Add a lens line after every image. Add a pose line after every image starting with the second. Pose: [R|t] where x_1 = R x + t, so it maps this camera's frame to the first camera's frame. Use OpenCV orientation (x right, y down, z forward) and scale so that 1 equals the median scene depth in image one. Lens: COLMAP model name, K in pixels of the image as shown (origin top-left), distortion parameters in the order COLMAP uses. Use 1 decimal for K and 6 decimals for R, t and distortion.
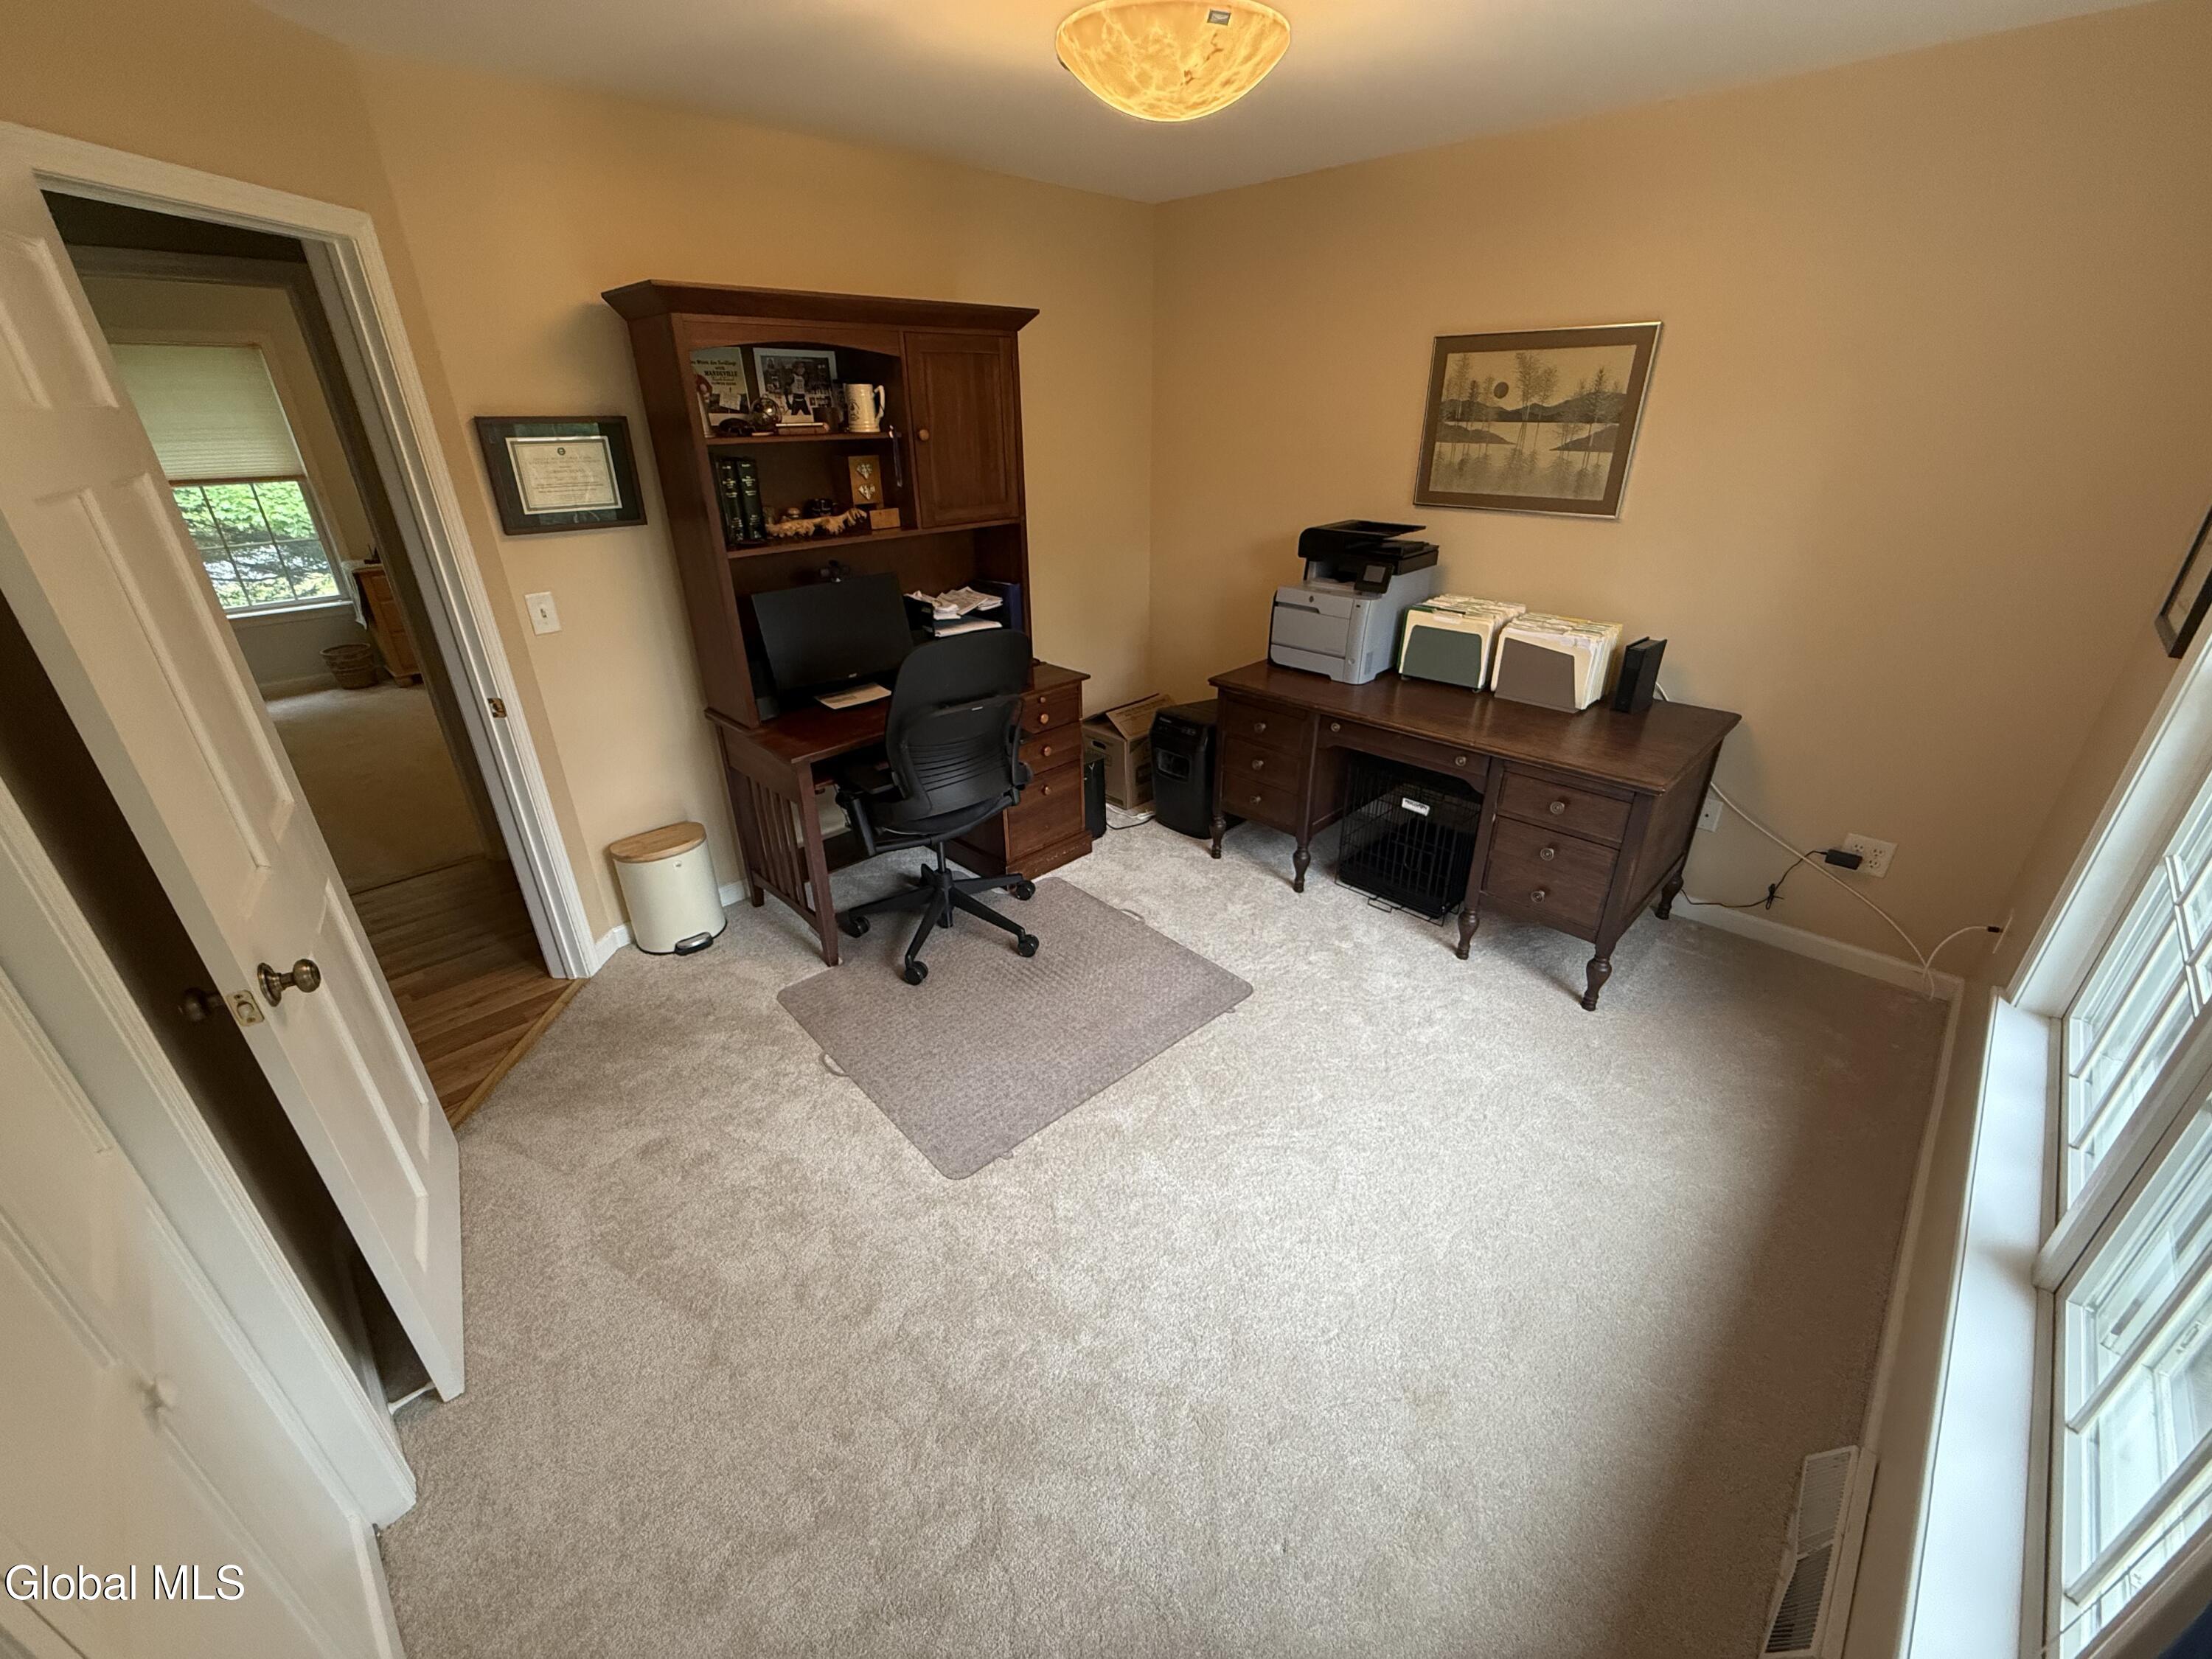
lens RADIAL K [[883.1, 0, 1099.5], [0, 883.1, 826.1], [0, 0, 1]] dist [-0.002097, 0.000199]
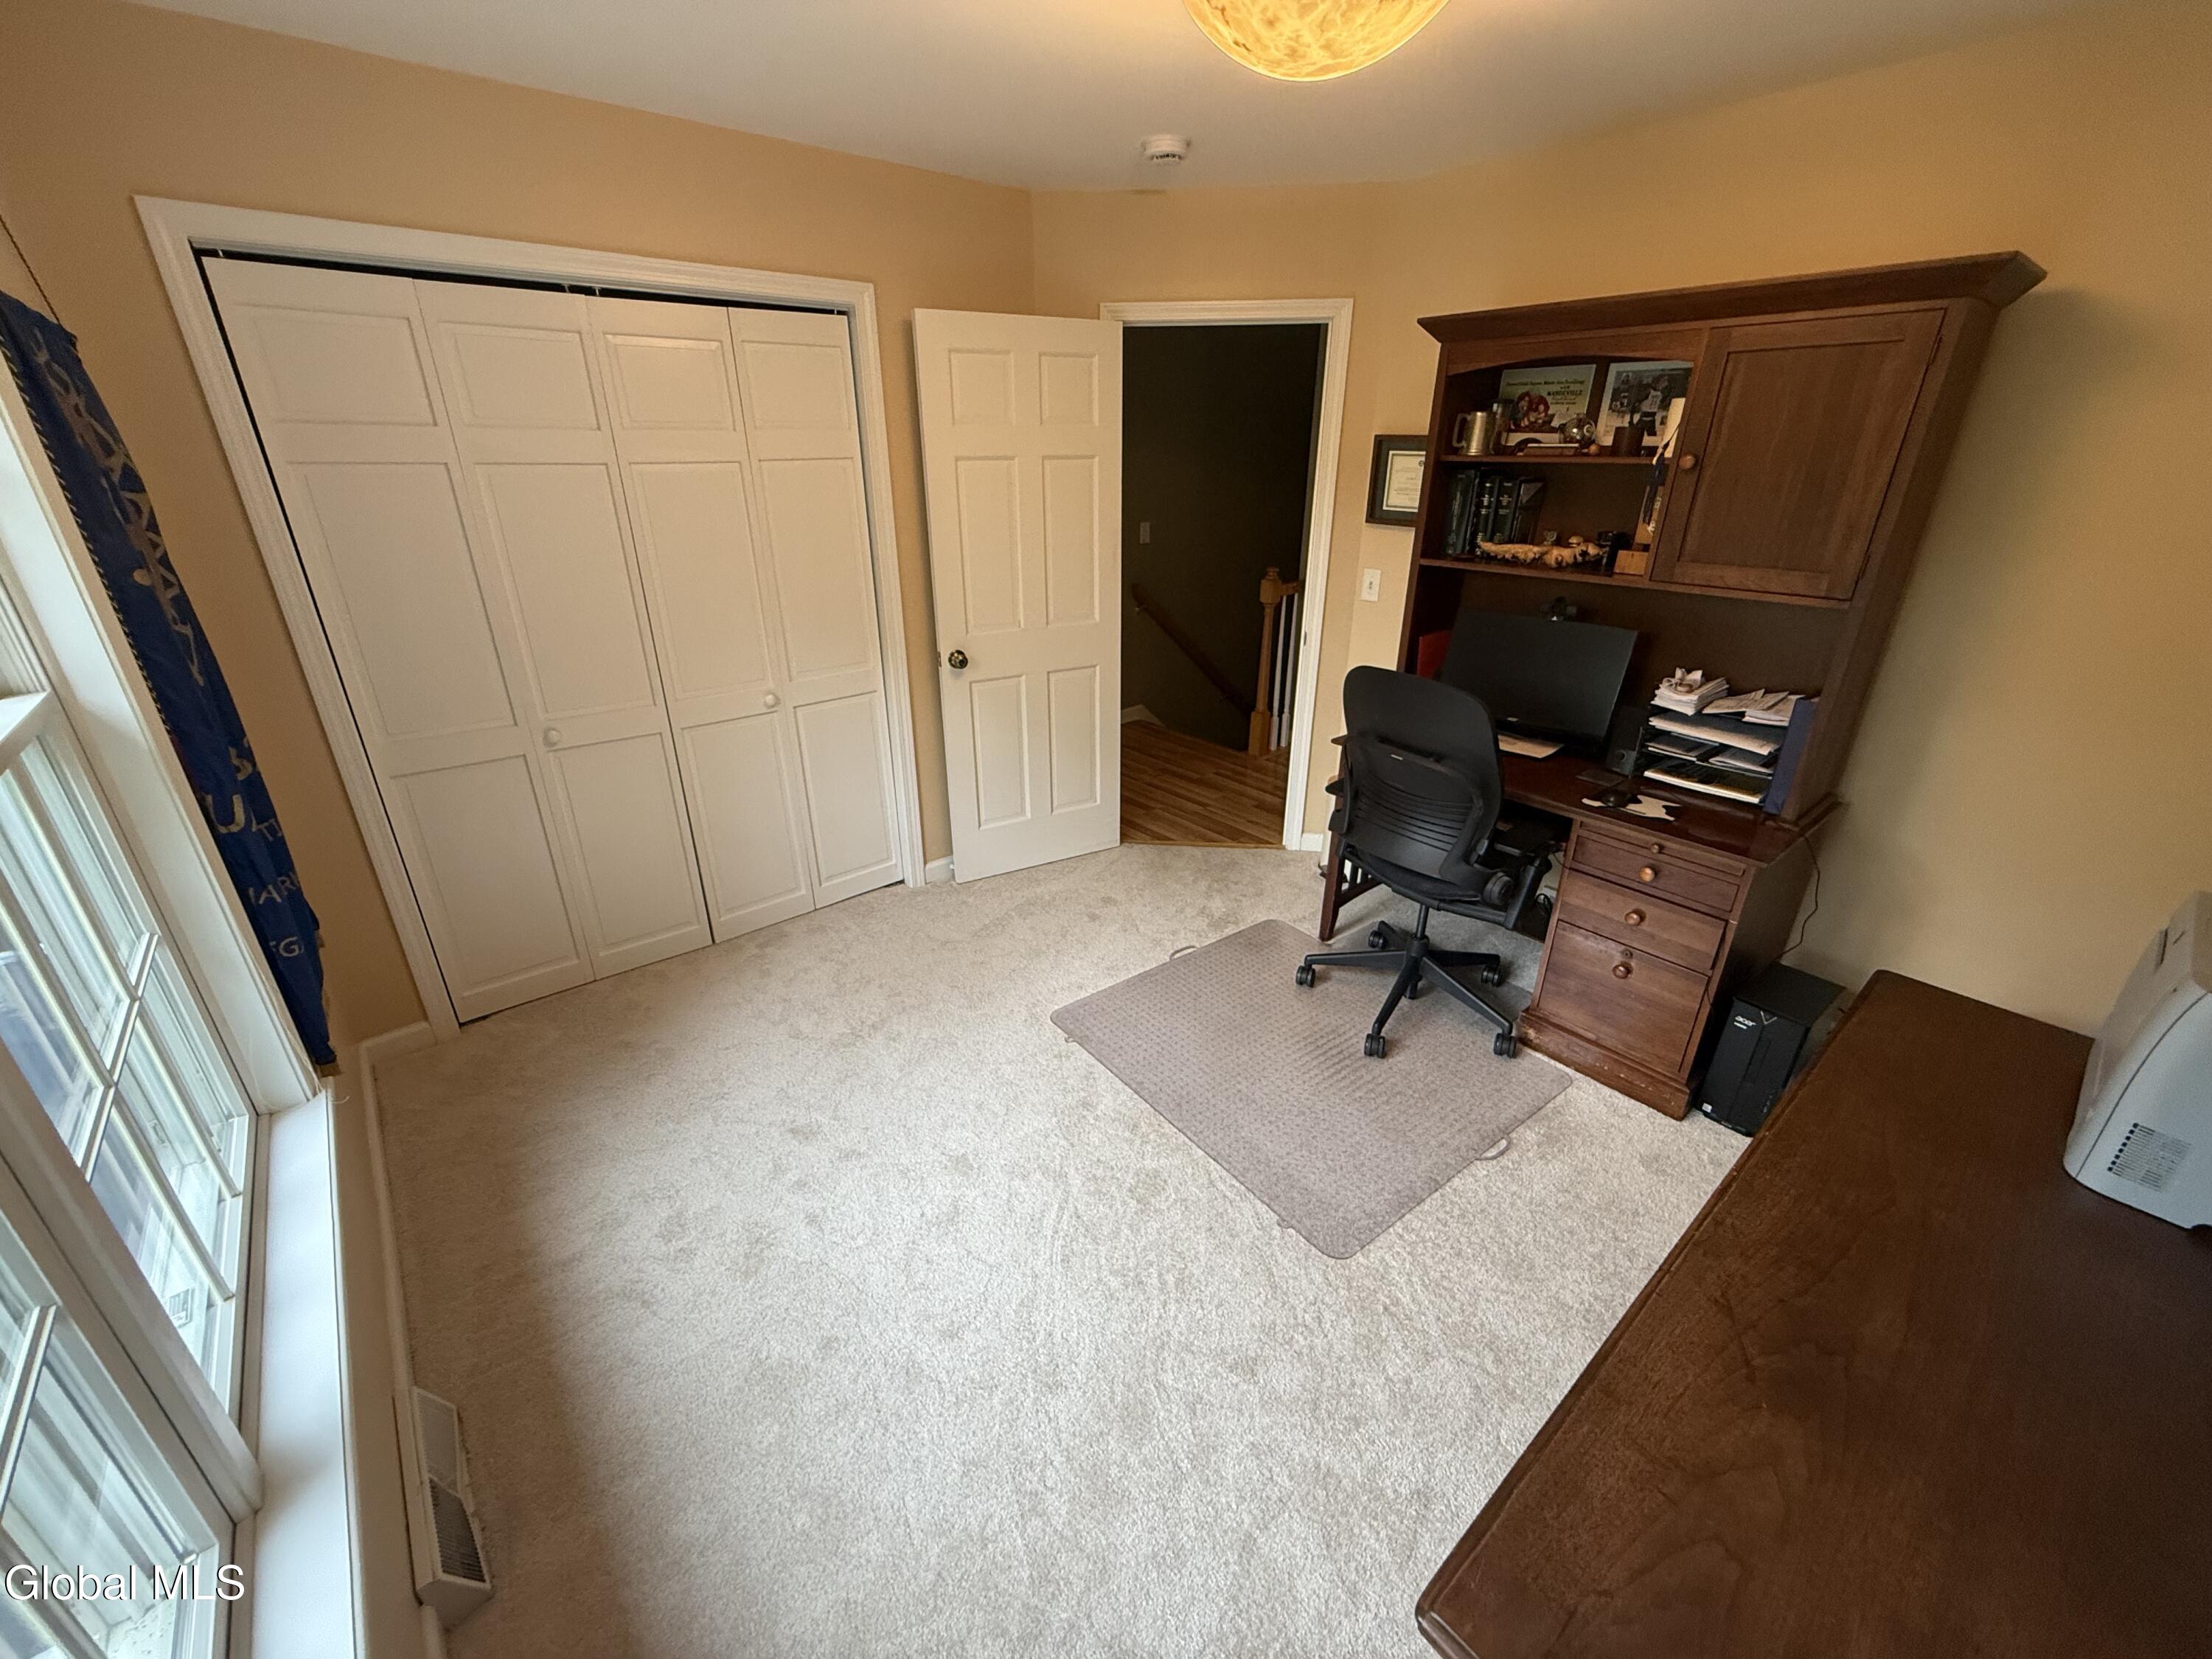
lens RADIAL K [[883.1, 0, 1099.5], [0, 883.1, 826.1], [0, 0, 1]] dist [-0.002097, 0.000199]
pose [[-0.094759, 0.402713, -0.910408, 0.706064], [-0.431005, 0.807769, 0.402173, -0.294788], [0.897360, 0.430500, 0.097028, 0.646000]]
